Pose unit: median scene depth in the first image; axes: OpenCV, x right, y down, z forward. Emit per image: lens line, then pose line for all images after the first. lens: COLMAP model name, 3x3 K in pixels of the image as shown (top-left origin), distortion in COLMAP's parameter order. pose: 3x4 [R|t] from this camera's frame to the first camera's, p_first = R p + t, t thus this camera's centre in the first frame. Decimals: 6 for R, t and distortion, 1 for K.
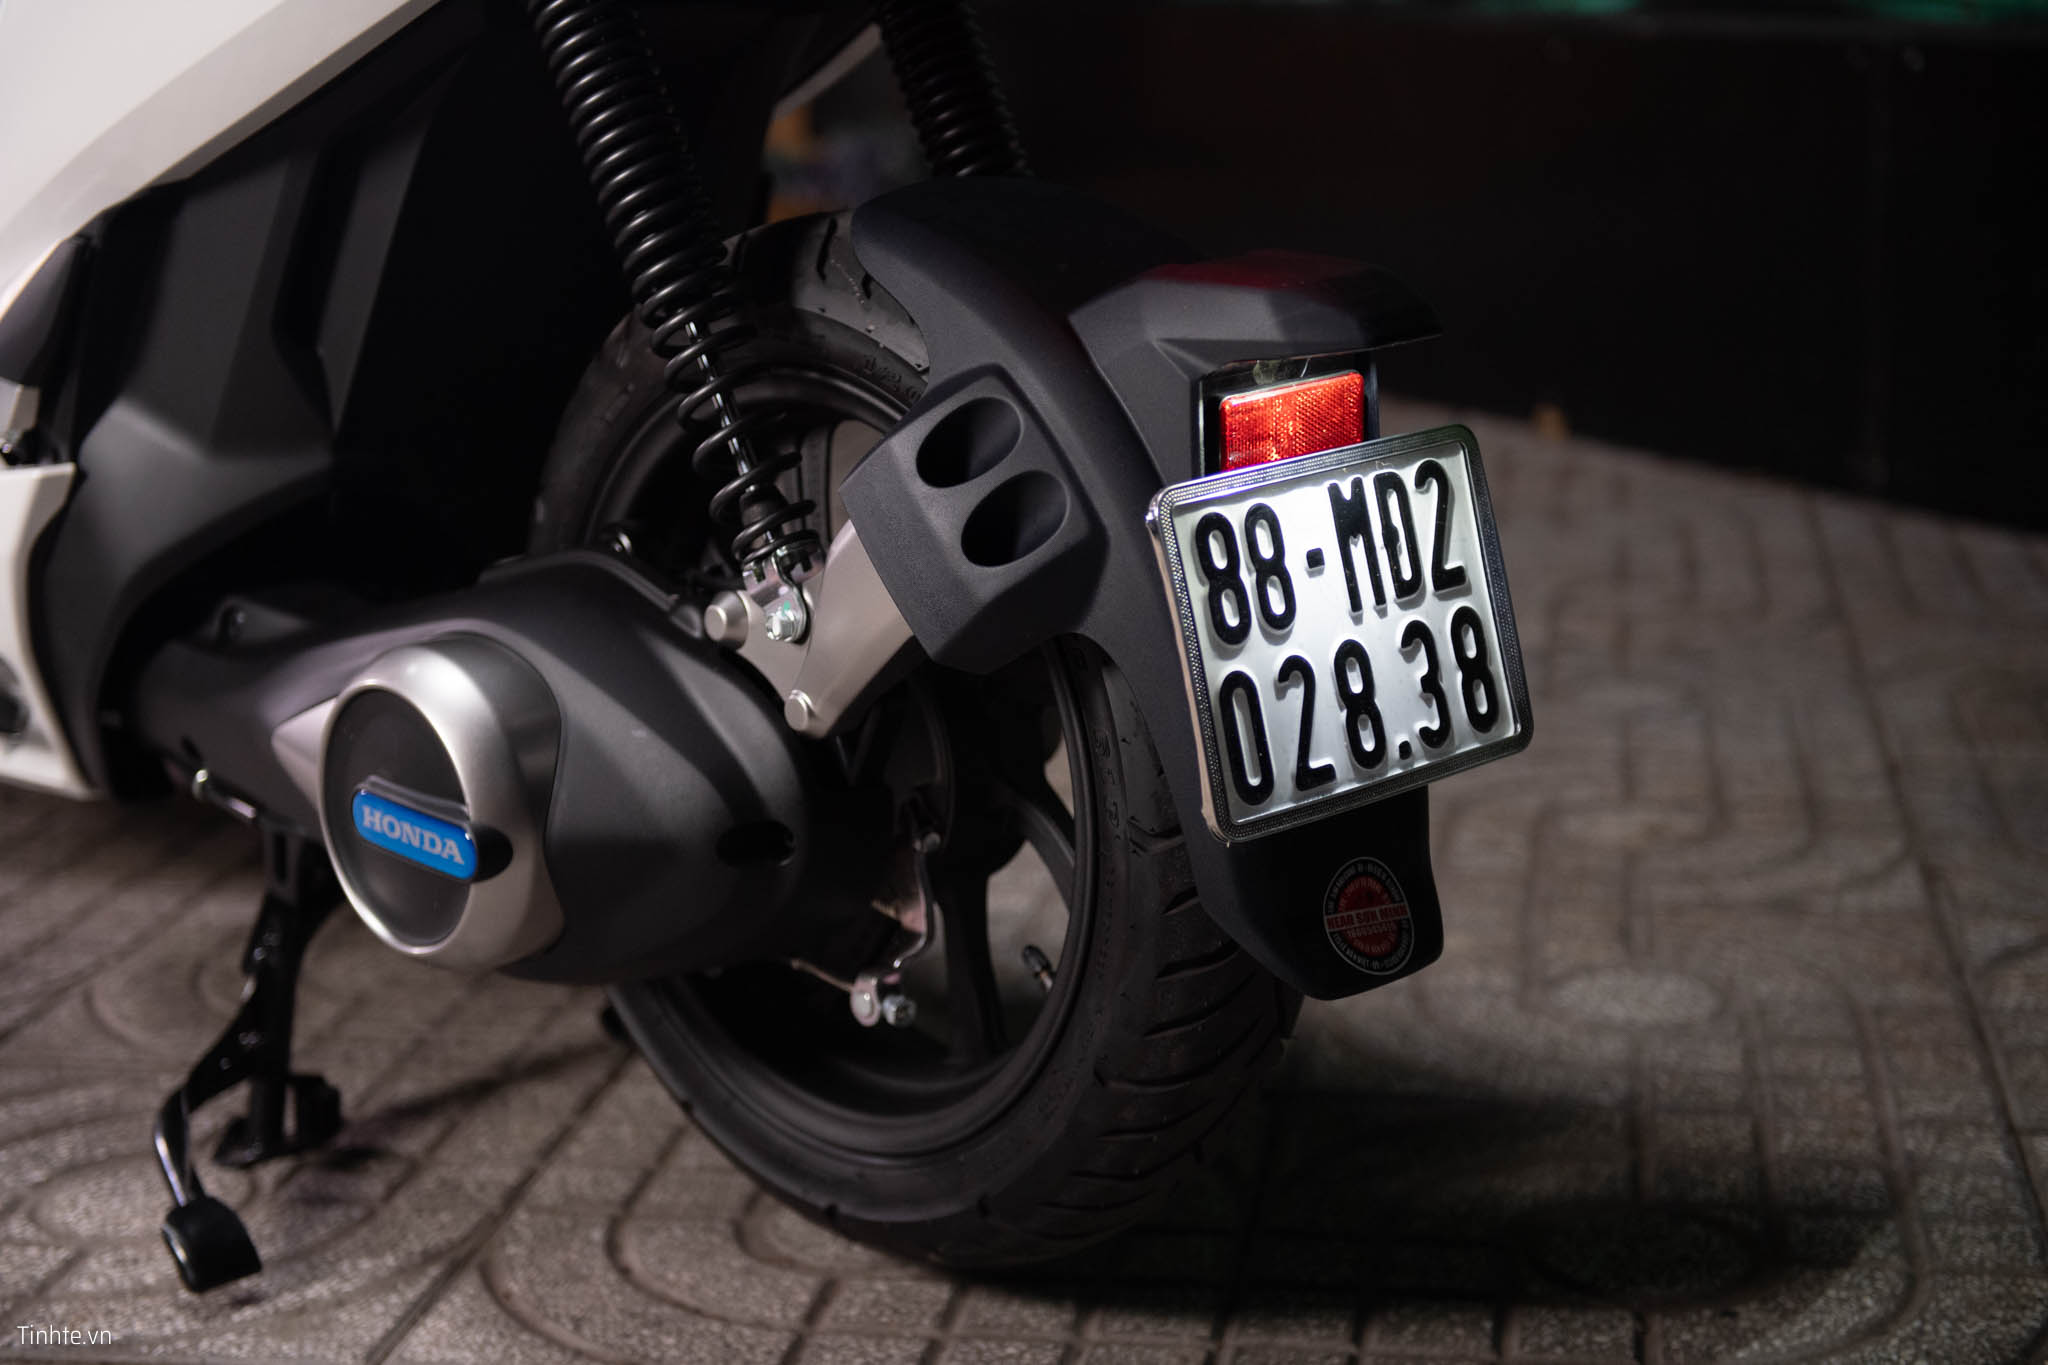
lens RADIAL K [[3415.8, 0, 1039.4], [0, 3415.8, 689.6], [0, 0, 1]] dist [0.130622, 0.000000]
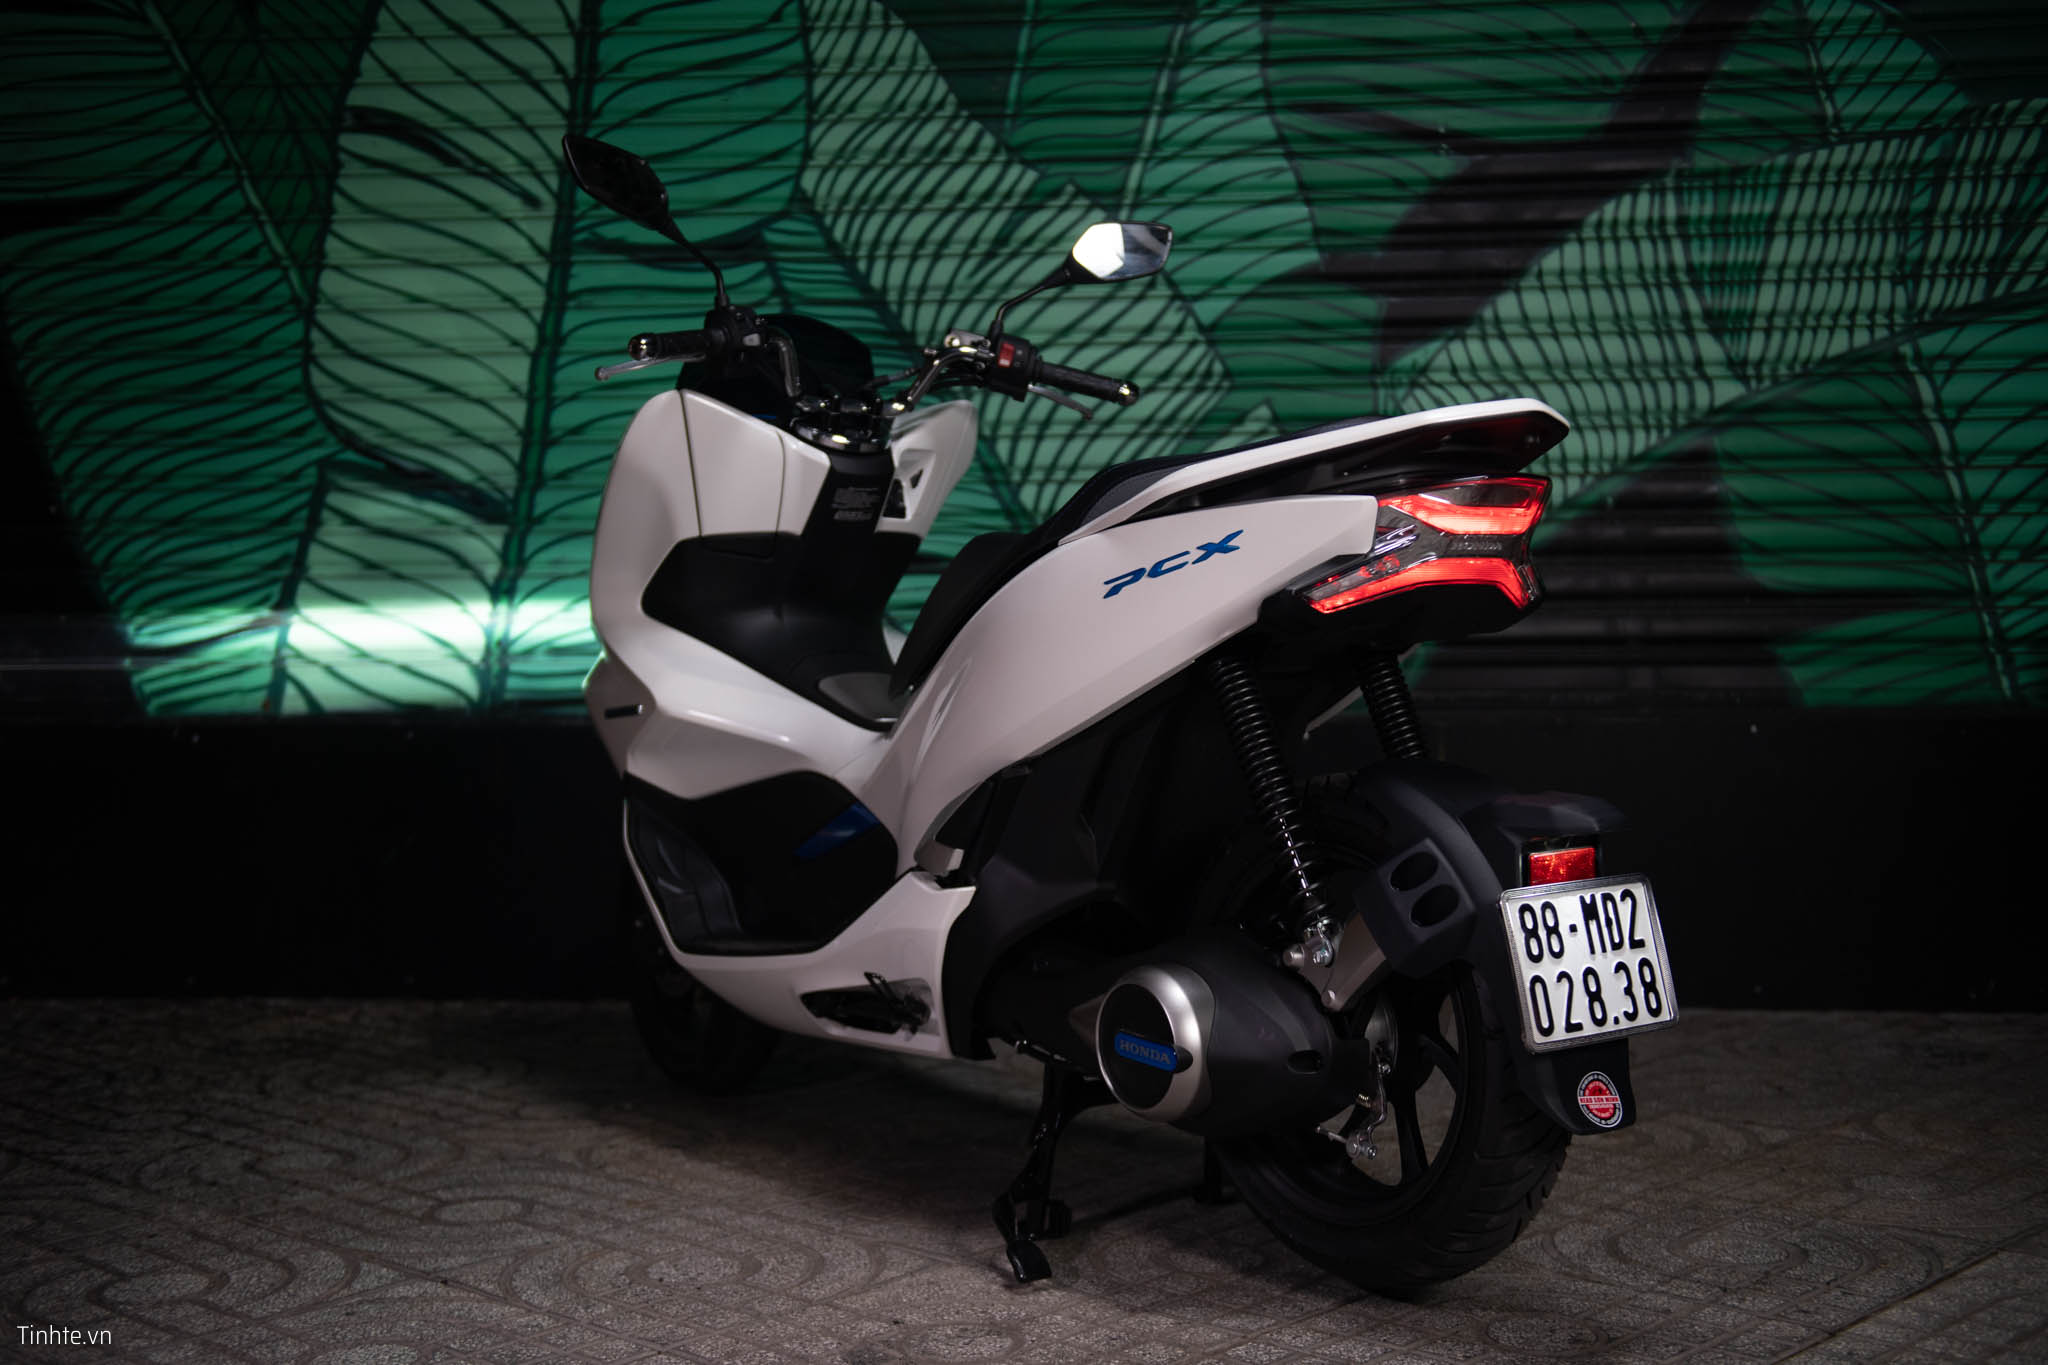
lens RADIAL K [[2494.2, 0, 1014.3], [0, 2494.2, 675.4], [0, 0, 1]] dist [0.072723, 0.000000]
pose [[0.990407, 0.013436, -0.137523, -0.056357], [-0.039208, 0.981681, -0.186455, 0.116501], [0.132498, 0.190058, 0.972791, -0.650074]]
